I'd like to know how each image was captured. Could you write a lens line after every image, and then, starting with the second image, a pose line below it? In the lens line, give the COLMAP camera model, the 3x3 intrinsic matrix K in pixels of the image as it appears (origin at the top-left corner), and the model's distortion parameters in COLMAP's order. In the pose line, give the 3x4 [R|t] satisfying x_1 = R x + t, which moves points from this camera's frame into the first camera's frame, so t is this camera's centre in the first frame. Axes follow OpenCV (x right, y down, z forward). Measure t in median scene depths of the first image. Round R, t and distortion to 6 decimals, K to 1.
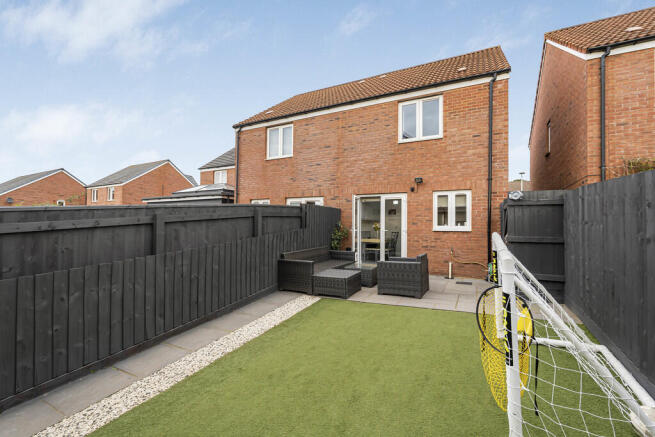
lens RADIAL K [[289.9, 0, 327.4], [0, 289.9, 220.1], [0, 0, 1]] dist [-0.009184, -0.000405]
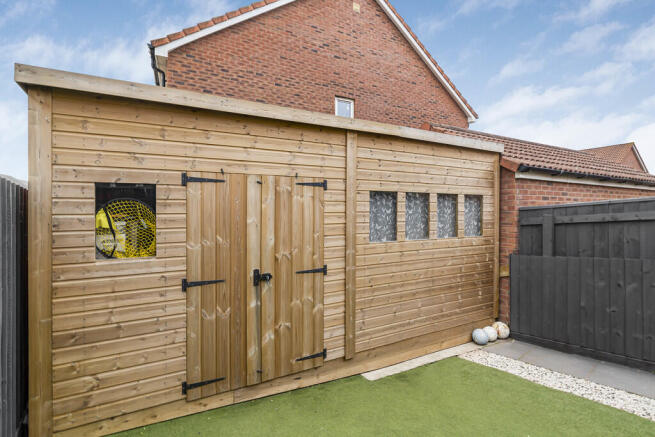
lens RADIAL K [[289.9, 0, 327.5], [0, 289.9, 214.7], [0, 0, 1]] dist [-0.009184, -0.000405]
pose [[-0.401291, 0.006872, -0.915925, 0.506577], [0.013900, 0.999902, 0.001412, -0.007239], [0.915845, -0.012164, -0.401347, 0.427534]]
